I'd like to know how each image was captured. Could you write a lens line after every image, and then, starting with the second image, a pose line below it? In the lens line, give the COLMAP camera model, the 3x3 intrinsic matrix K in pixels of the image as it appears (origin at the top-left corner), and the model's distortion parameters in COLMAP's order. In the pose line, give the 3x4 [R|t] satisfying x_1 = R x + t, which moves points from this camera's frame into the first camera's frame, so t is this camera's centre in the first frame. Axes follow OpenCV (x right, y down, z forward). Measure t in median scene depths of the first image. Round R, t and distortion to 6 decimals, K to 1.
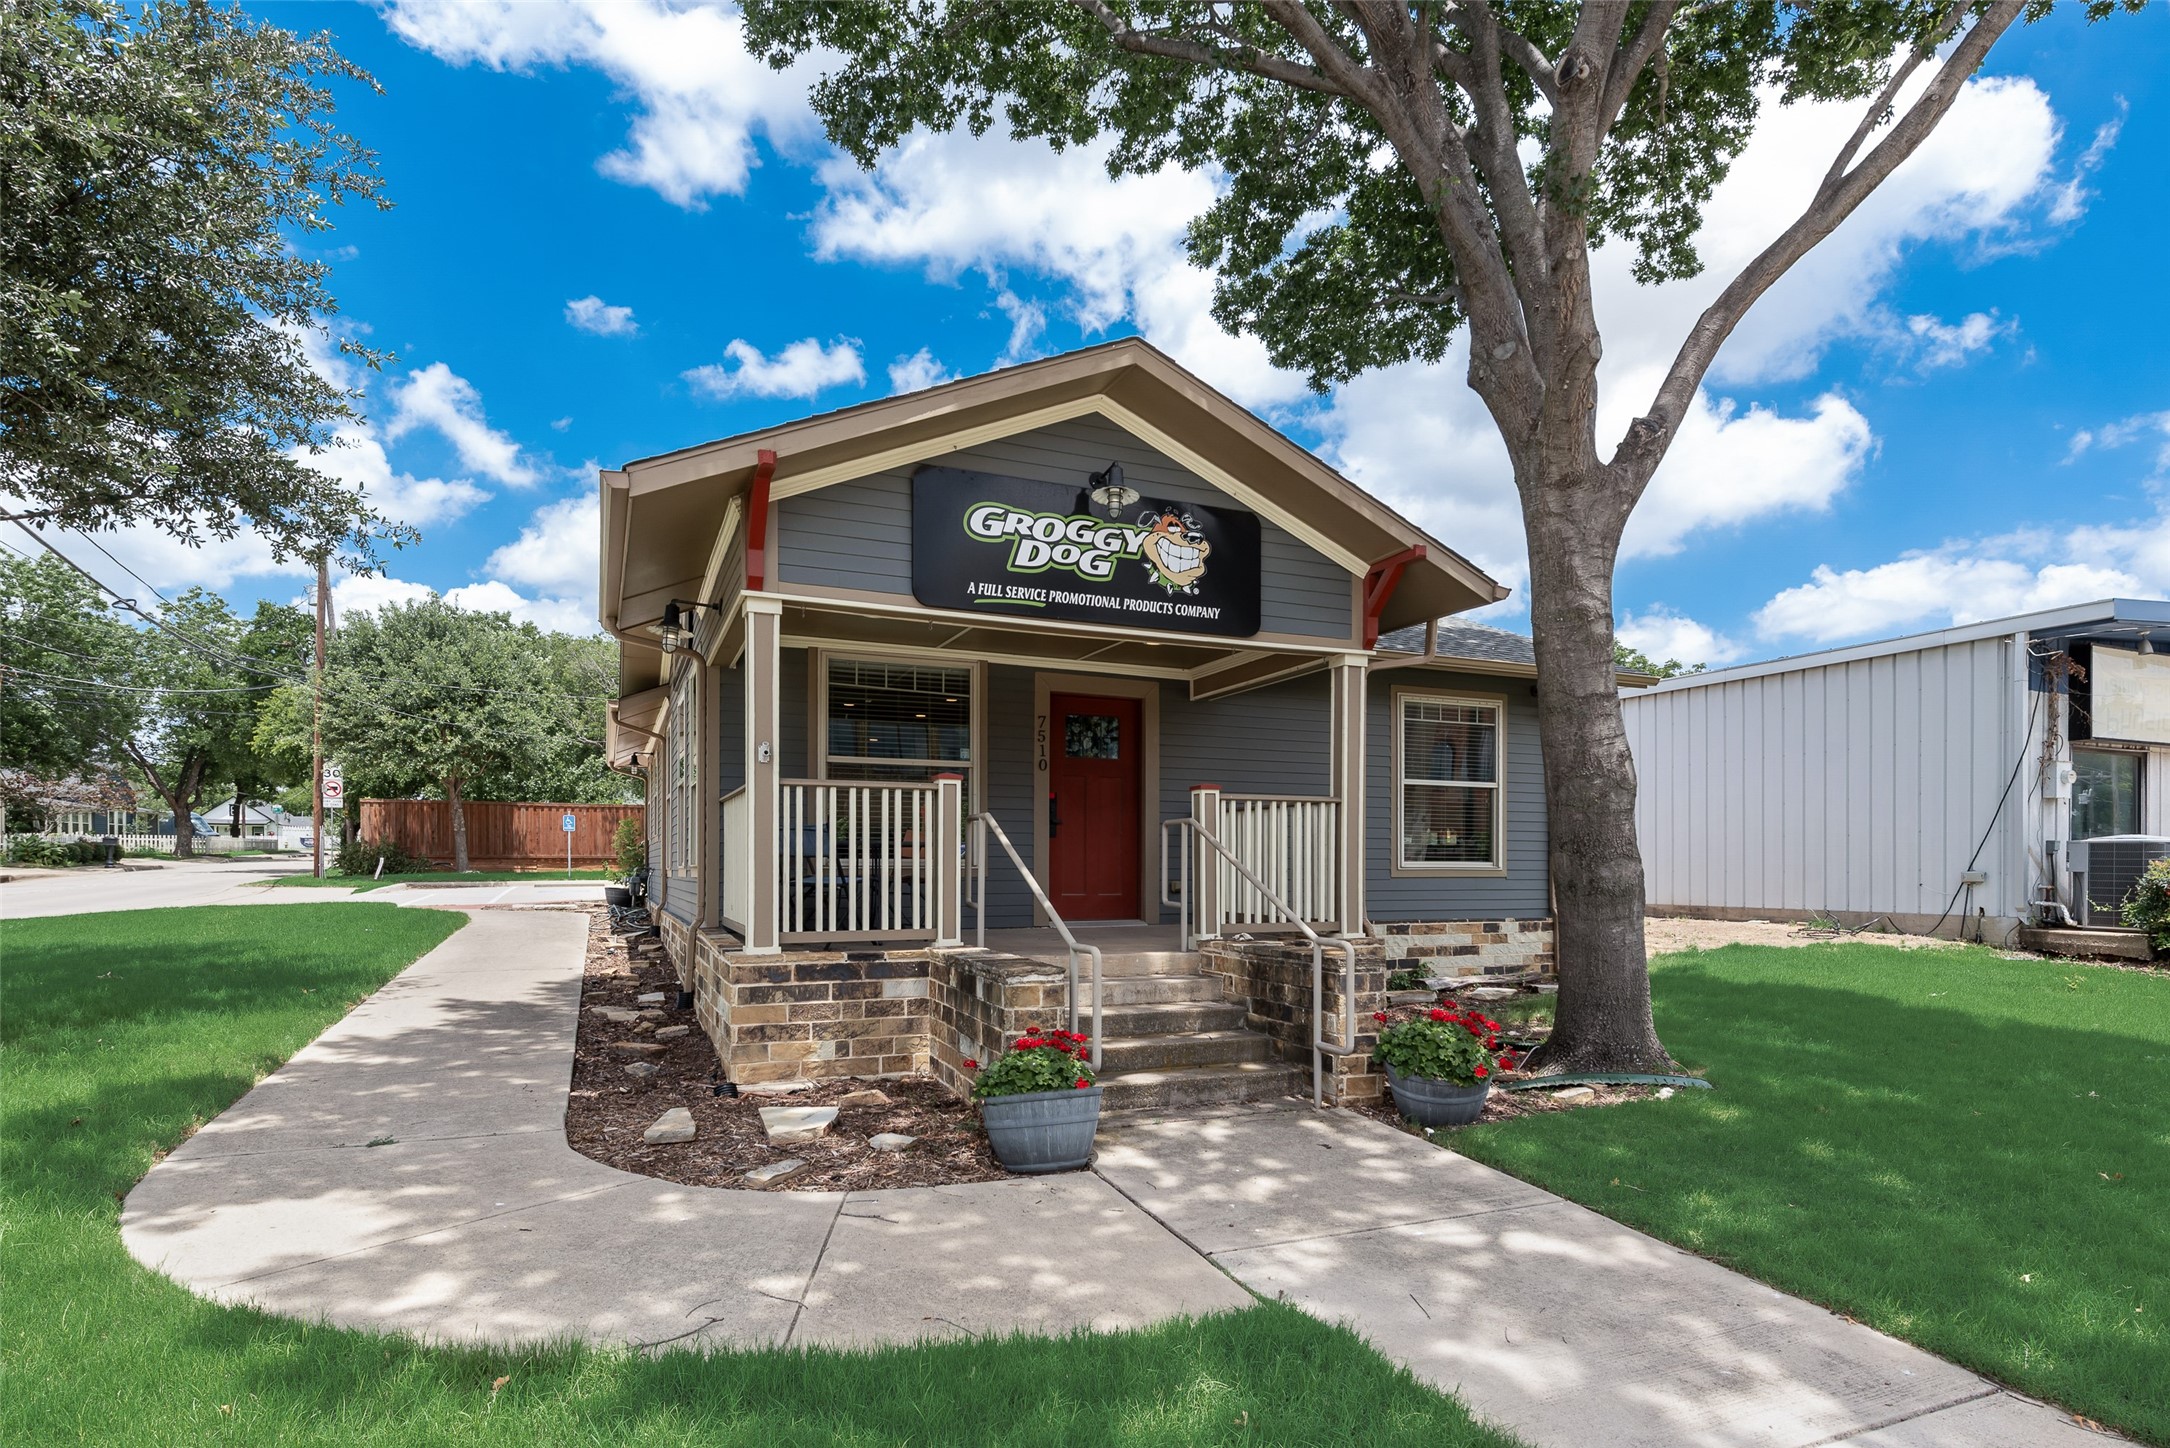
lens RADIAL K [[1007.7, 0, 959.0], [0, 1007.7, 742.0], [0, 0, 1]] dist [0.014095, 0.001153]
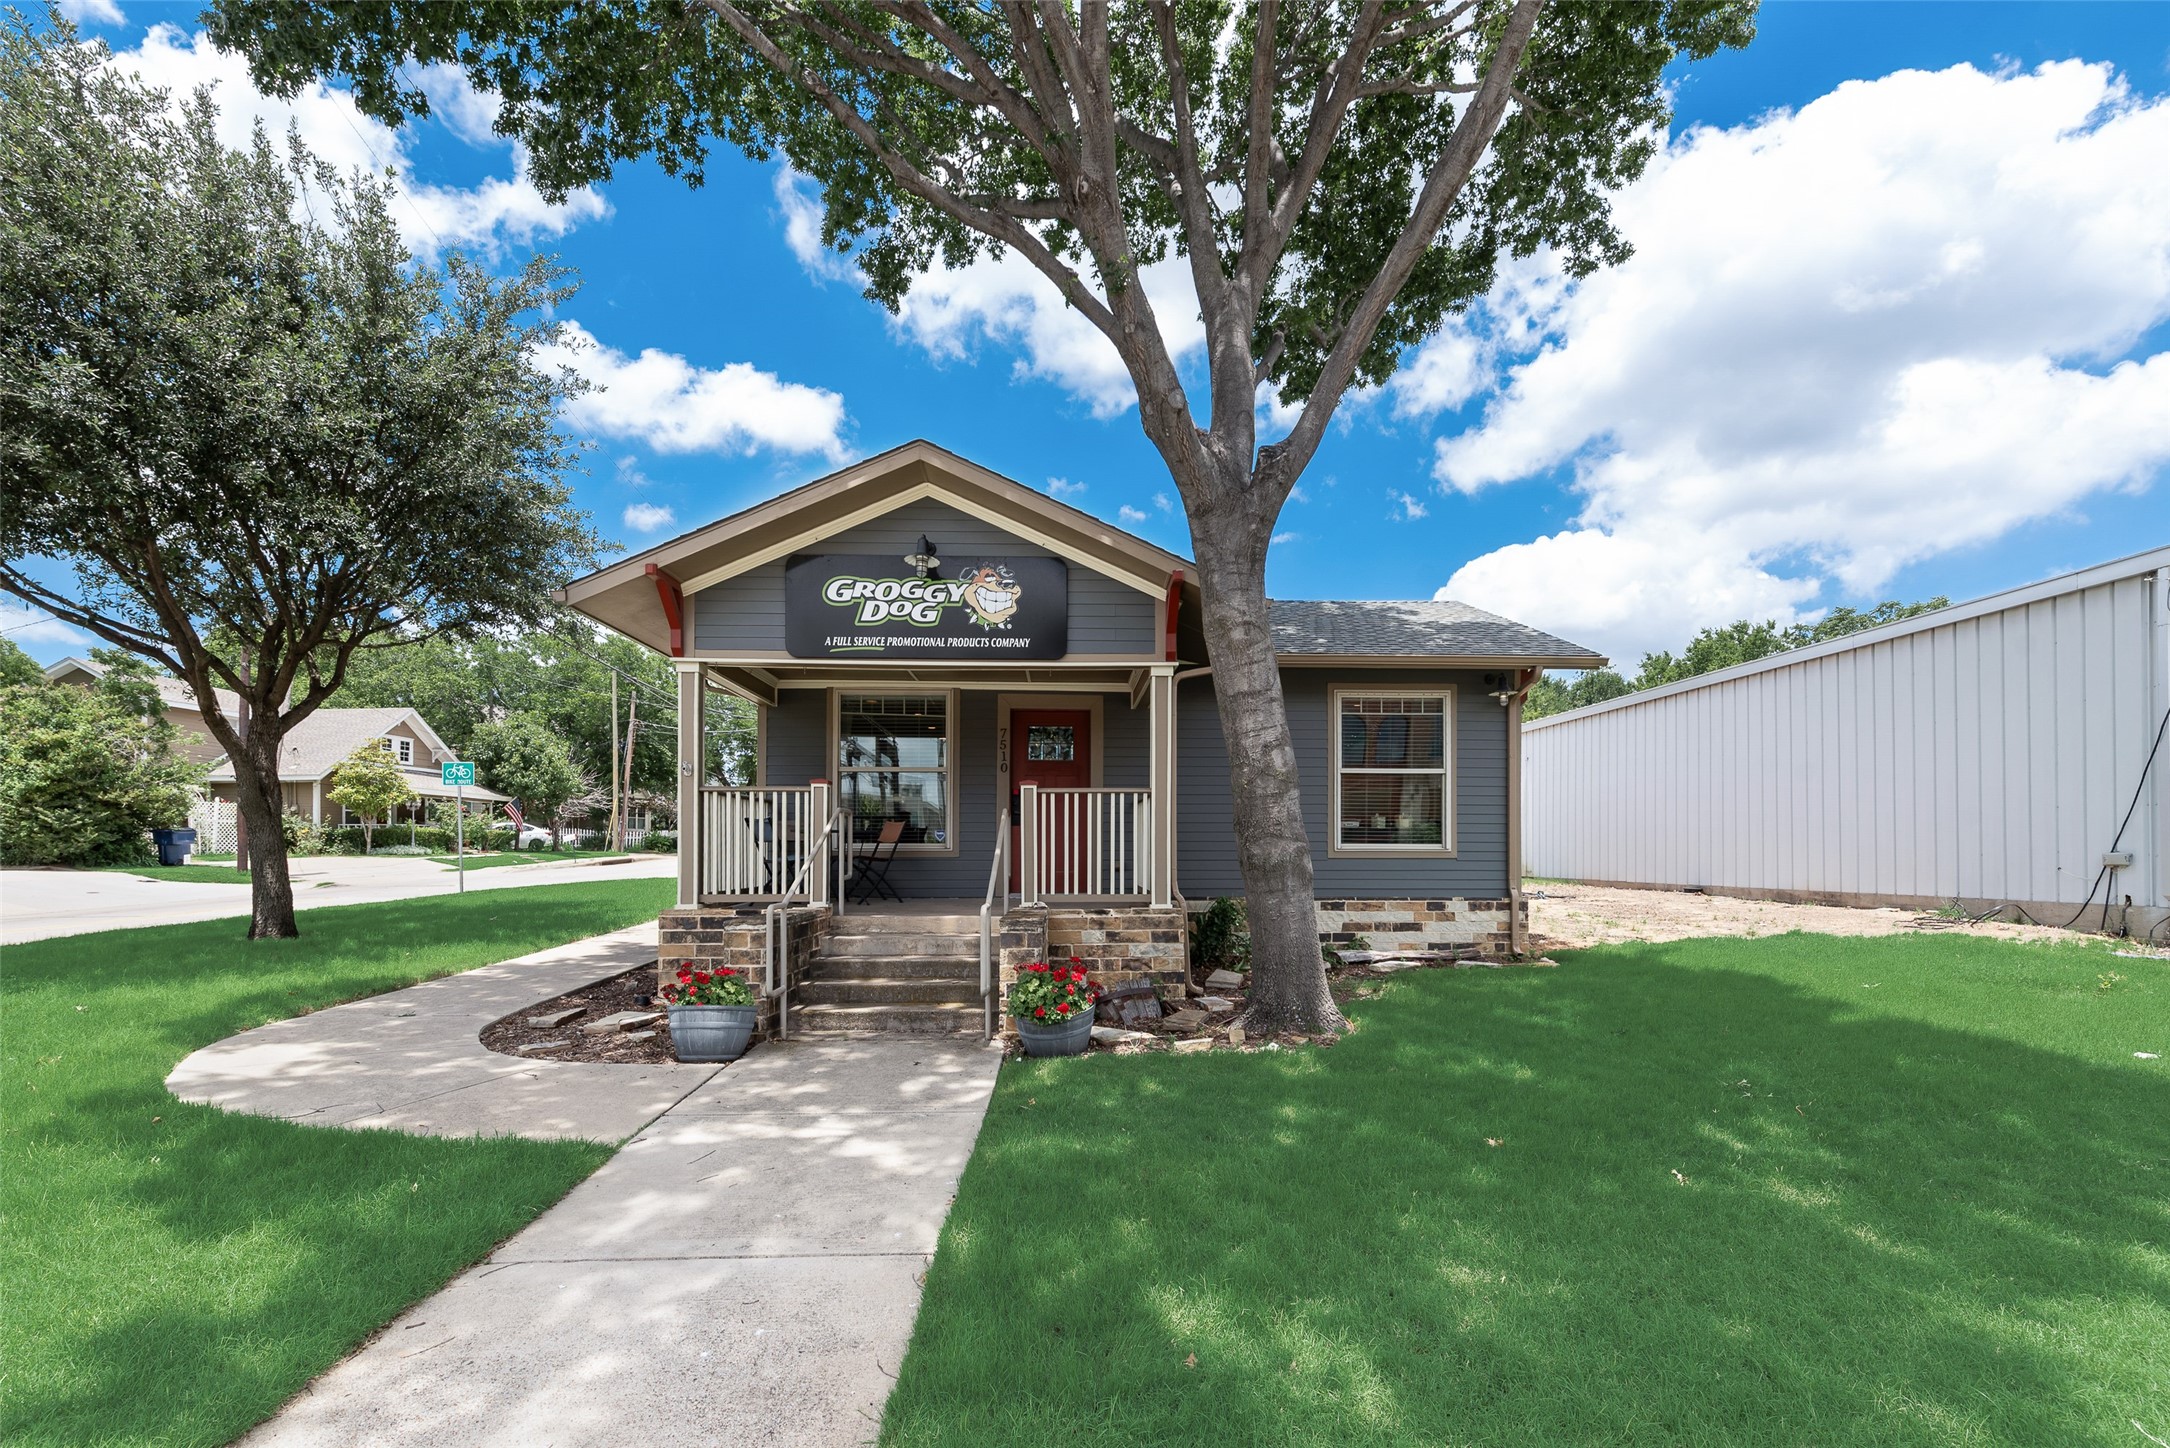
lens RADIAL K [[873.4, 0, 1083.6], [0, 873.4, 735.5], [0, 0, 1]] dist [0.013512, -0.000430]
pose [[0.937997, -0.047624, -0.343357, 0.688785], [0.043369, 0.998858, -0.020065, 0.010665], [0.343921, 0.003929, 0.938990, 0.018783]]
